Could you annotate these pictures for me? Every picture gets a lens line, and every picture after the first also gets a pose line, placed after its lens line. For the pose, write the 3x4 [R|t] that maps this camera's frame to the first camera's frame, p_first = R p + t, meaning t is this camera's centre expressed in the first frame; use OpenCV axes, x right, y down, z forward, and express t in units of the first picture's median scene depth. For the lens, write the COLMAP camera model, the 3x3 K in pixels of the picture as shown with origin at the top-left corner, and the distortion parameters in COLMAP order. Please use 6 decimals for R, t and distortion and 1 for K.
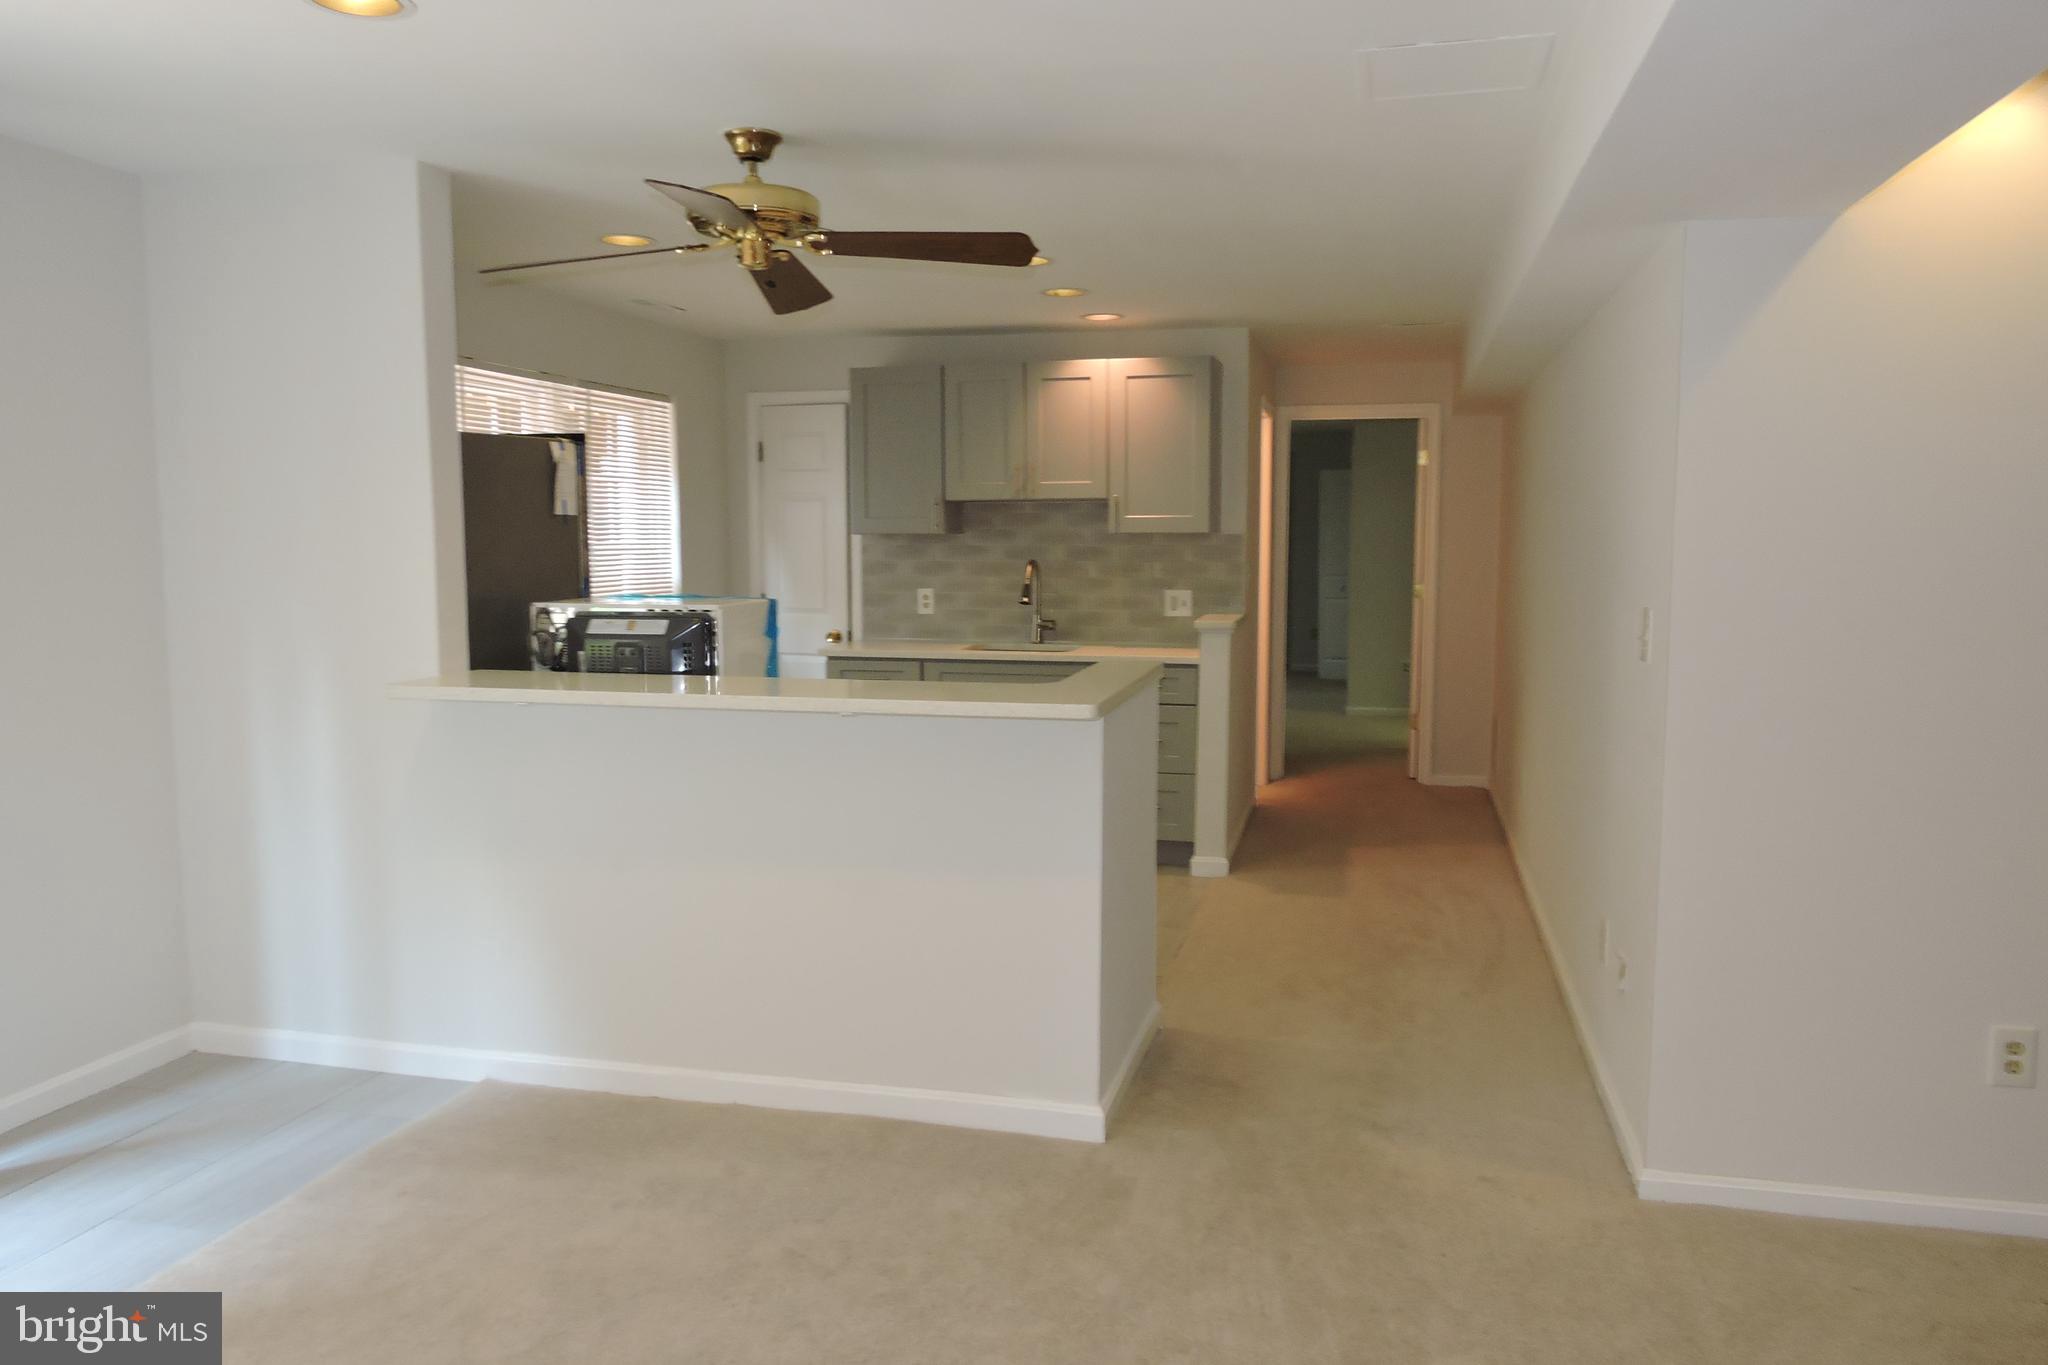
lens RADIAL K [[1456.7, 0, 1028.3], [0, 1456.7, 686.2], [0, 0, 1]] dist [-0.001738, -0.008098]
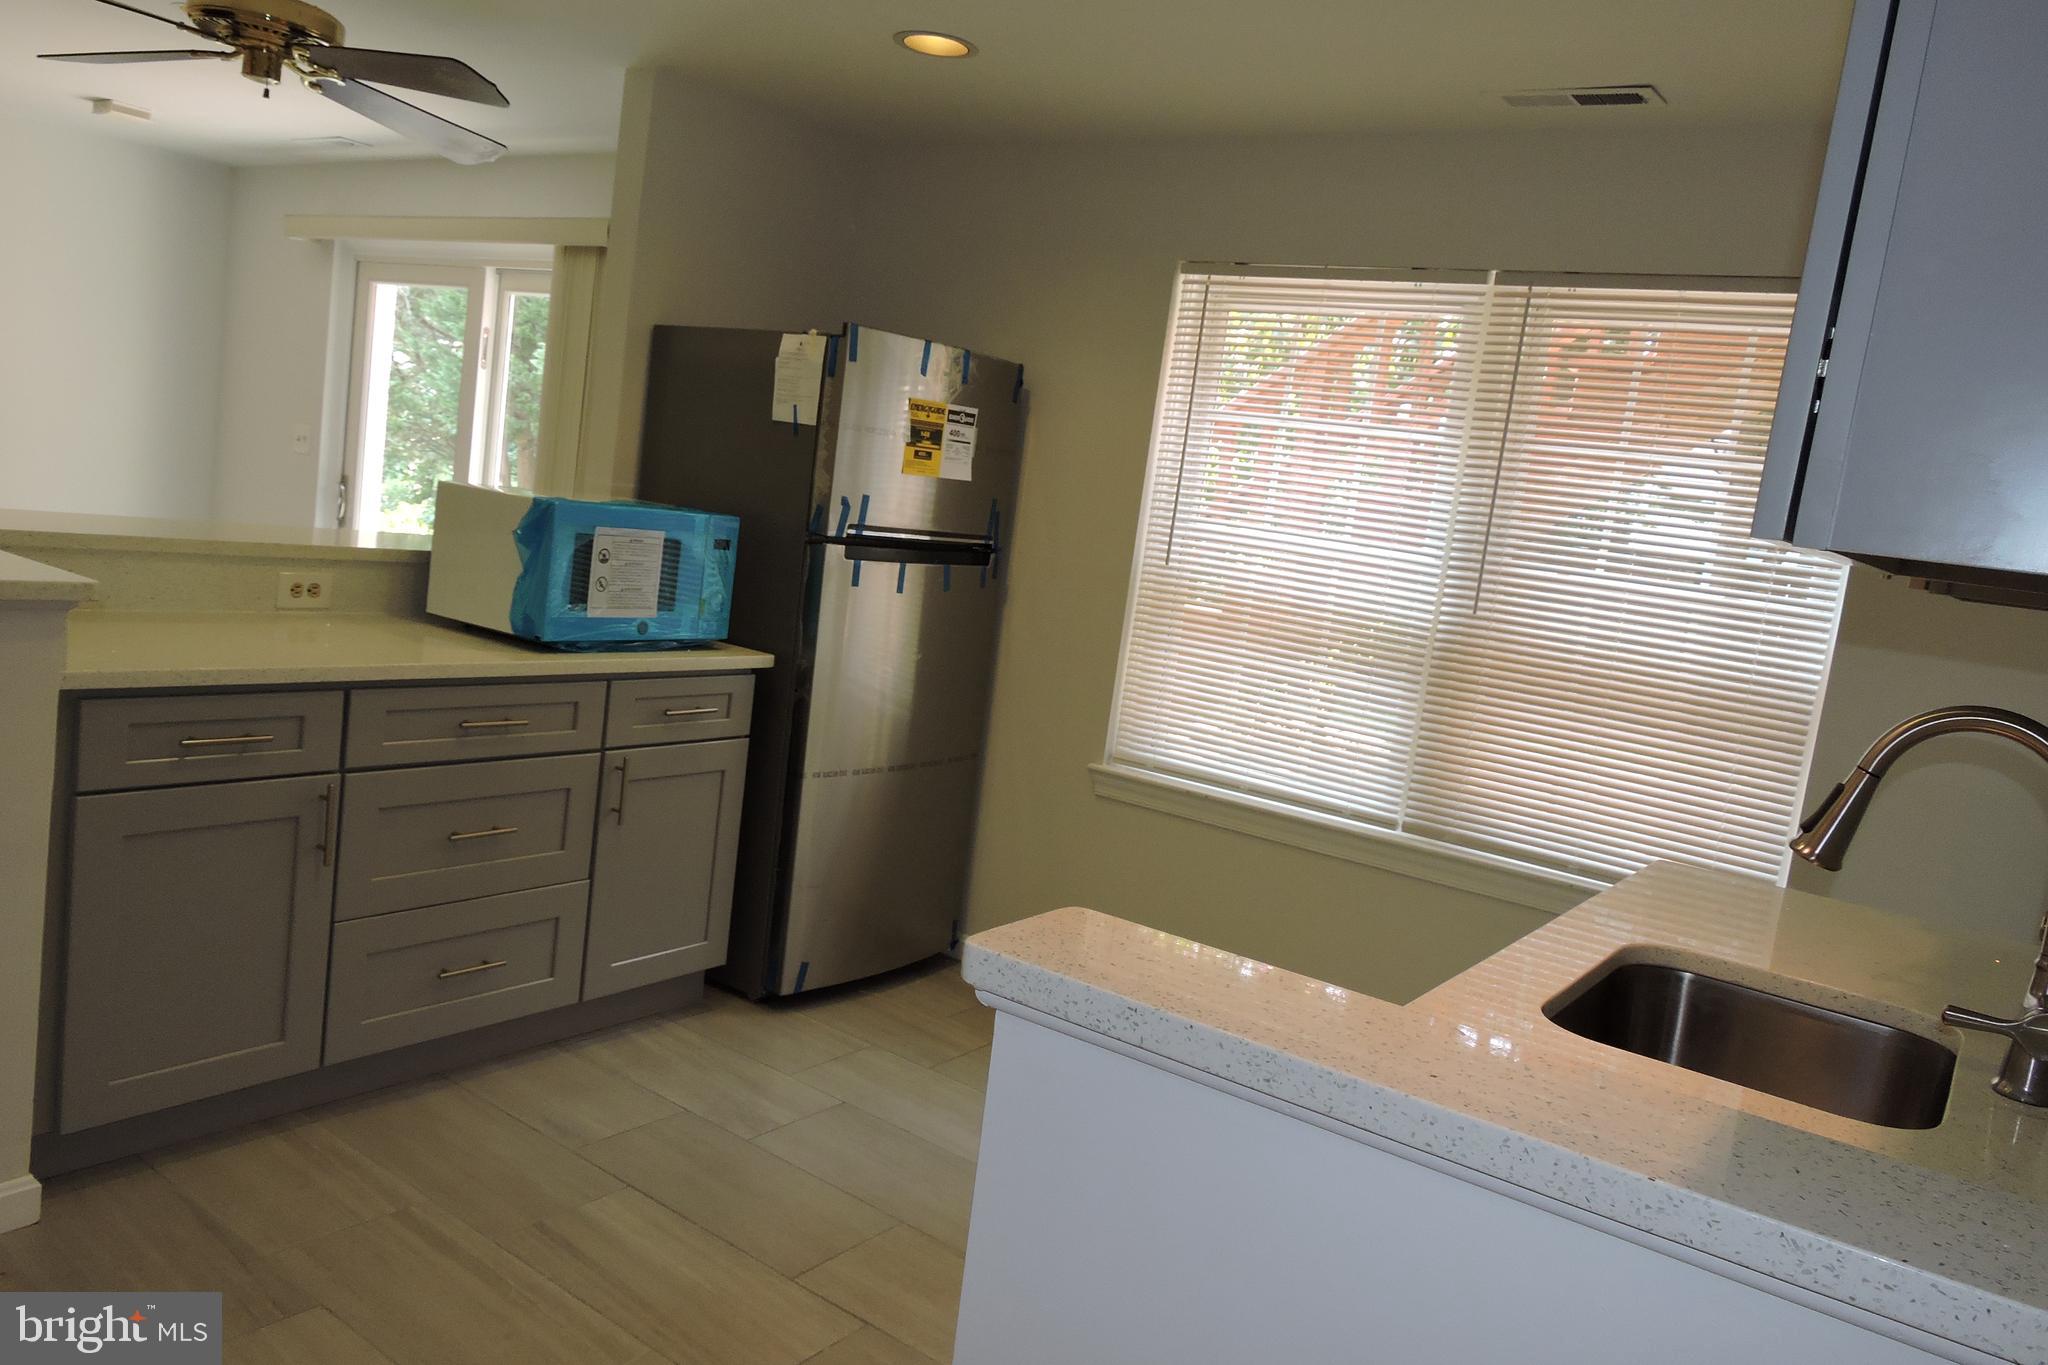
lens RADIAL K [[1456.7, 0, 1028.3], [0, 1456.7, 686.2], [0, 0, 1]] dist [-0.001738, -0.008098]
pose [[-0.352469, 0.068731, -0.933296, 0.267157], [-0.230143, 0.960305, 0.157636, -0.088640], [0.907083, 0.270354, -0.322660, 0.928867]]
